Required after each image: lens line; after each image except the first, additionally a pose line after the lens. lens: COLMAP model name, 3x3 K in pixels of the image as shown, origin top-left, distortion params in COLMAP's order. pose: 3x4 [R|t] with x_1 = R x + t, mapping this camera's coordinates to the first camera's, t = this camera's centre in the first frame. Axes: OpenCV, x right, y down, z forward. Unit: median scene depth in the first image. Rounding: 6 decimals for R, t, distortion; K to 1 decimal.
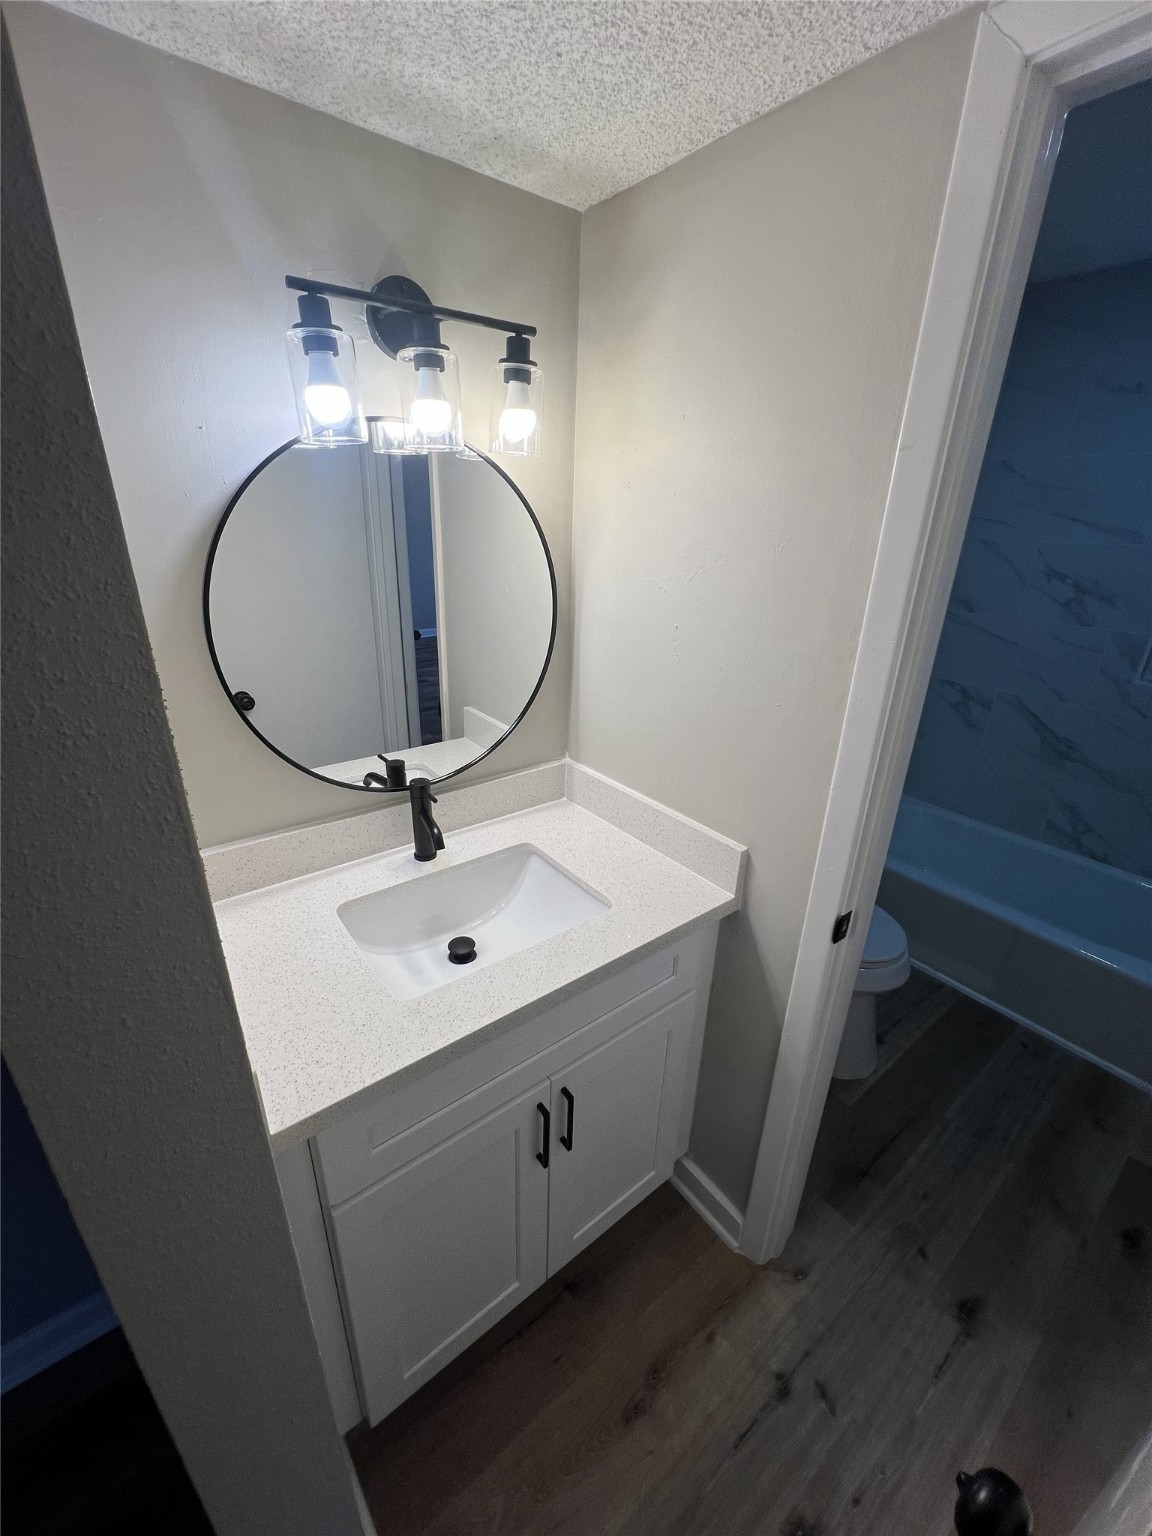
lens RADIAL K [[612.1, 0, 575.7], [0, 612.1, 762.8], [0, 0, 1]] dist [-0.003874, 0.000682]
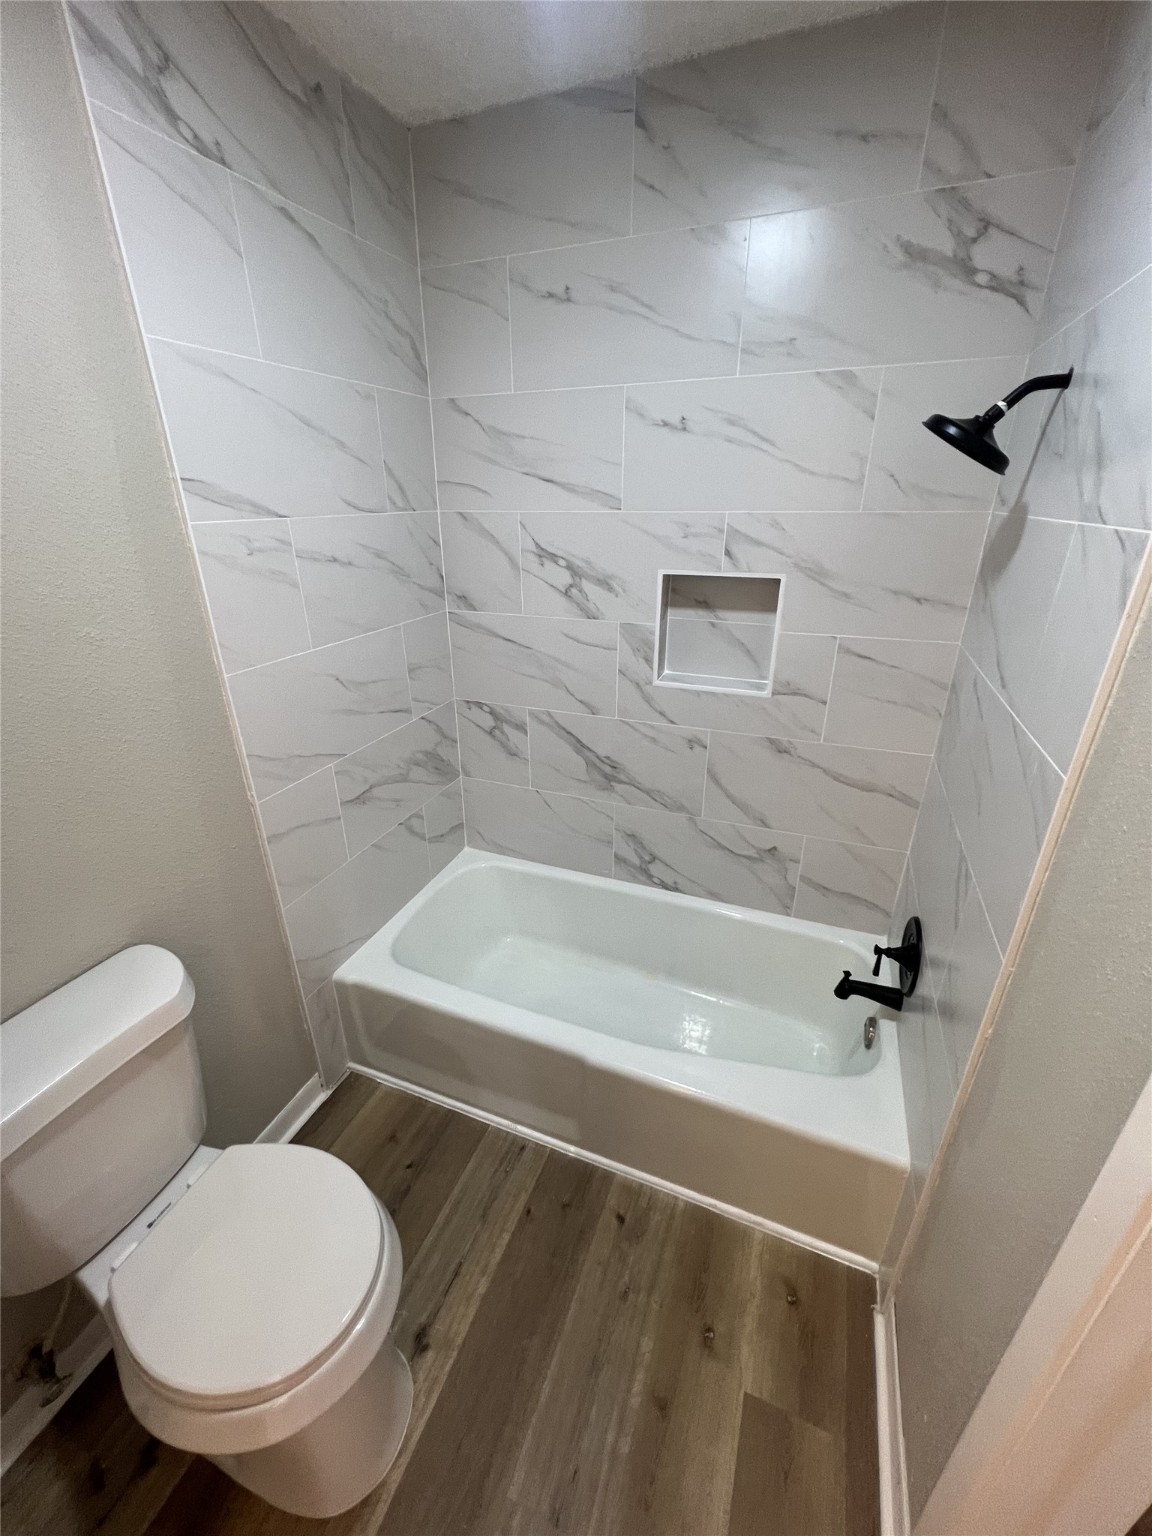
lens RADIAL K [[612.1, 0, 579.1], [0, 612.1, 765.3], [0, 0, 1]] dist [-0.003874, 0.000682]
pose [[0.858919, -0.228675, 0.458221, 0.412140], [0.213996, 0.973170, 0.084534, -0.109082], [-0.465258, 0.025449, 0.884809, 0.315890]]
